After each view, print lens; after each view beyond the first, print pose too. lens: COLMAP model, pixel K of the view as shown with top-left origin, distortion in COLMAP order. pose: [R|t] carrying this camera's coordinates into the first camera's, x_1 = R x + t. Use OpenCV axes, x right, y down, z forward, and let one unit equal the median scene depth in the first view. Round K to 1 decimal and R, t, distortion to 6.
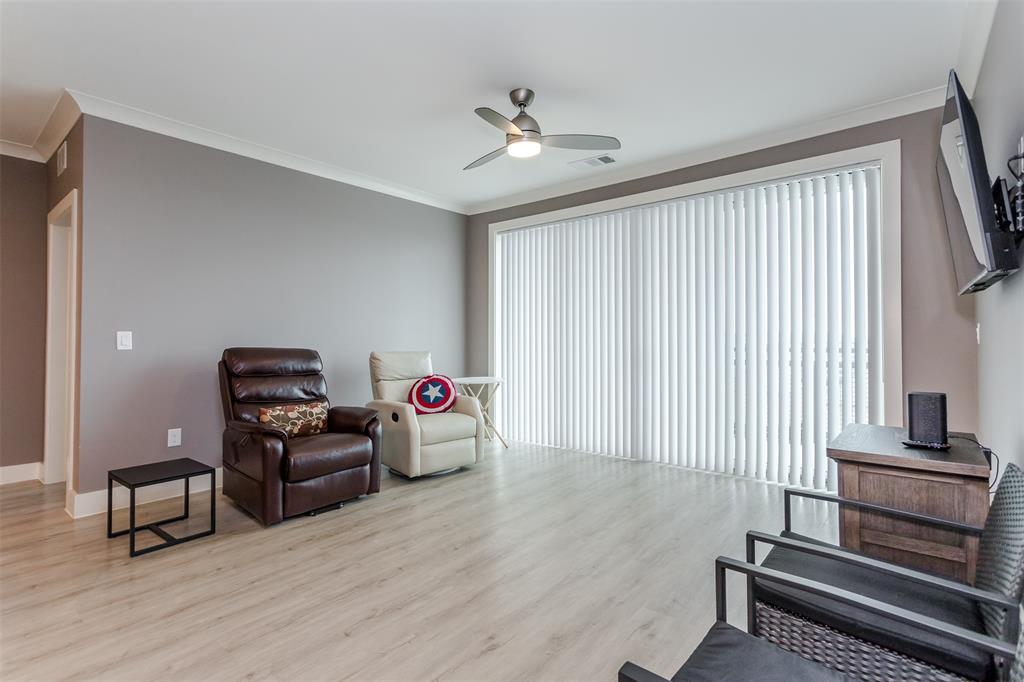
lens RADIAL K [[485.8, 0, 509.3], [0, 485.8, 334.2], [0, 0, 1]] dist [0.001156, 0.001608]
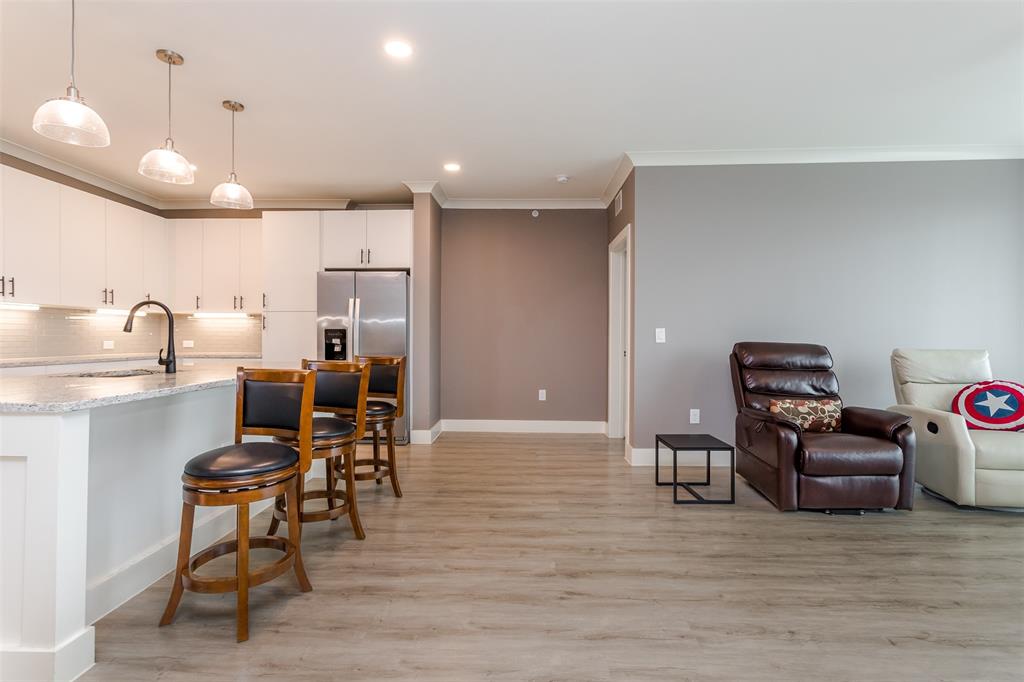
lens RADIAL K [[486.6, 0, 513.9], [0, 486.6, 337.1], [0, 0, 1]] dist [0.007174, 0.000090]
pose [[0.614676, 0.003300, -0.788773, -0.017200], [0.009673, 0.999885, 0.011721, -0.001470], [0.788720, -0.014834, 0.614573, -0.092238]]
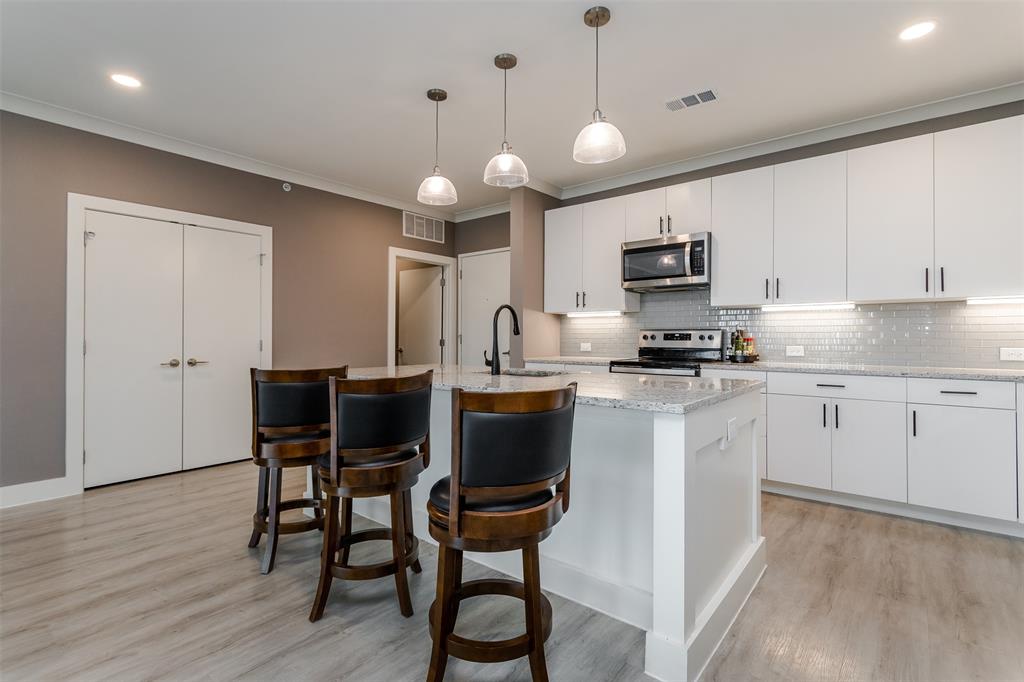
lens RADIAL K [[486.5, 0, 509.2], [0, 486.5, 335.5], [0, 0, 1]] dist [0.000545, 0.003110]
pose [[-0.999977, 0.000926, 0.006657, -1.025445], [0.000785, 0.999777, -0.021124, 0.012522], [-0.006675, -0.021118, -0.999755, 0.772056]]
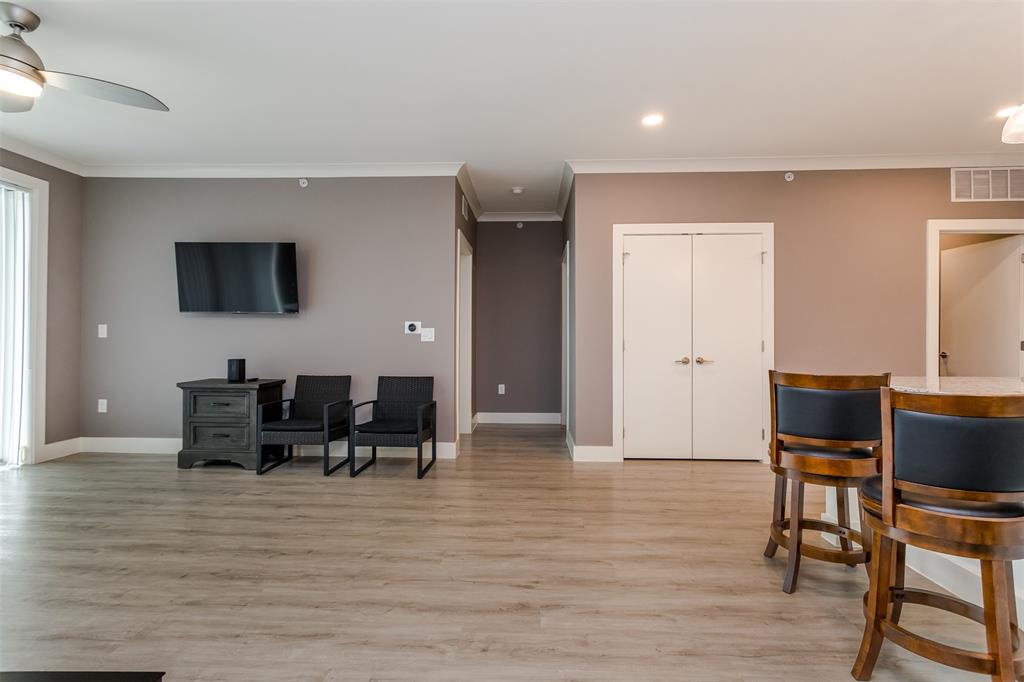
lens RADIAL K [[485.8, 0, 509.3], [0, 485.8, 334.2], [0, 0, 1]] dist [0.001156, 0.001608]
pose [[-0.598488, 0.004653, 0.801118, -0.970407], [-0.014959, 0.999744, -0.016982, 0.011819], [-0.800992, -0.022147, -0.598265, 0.759853]]
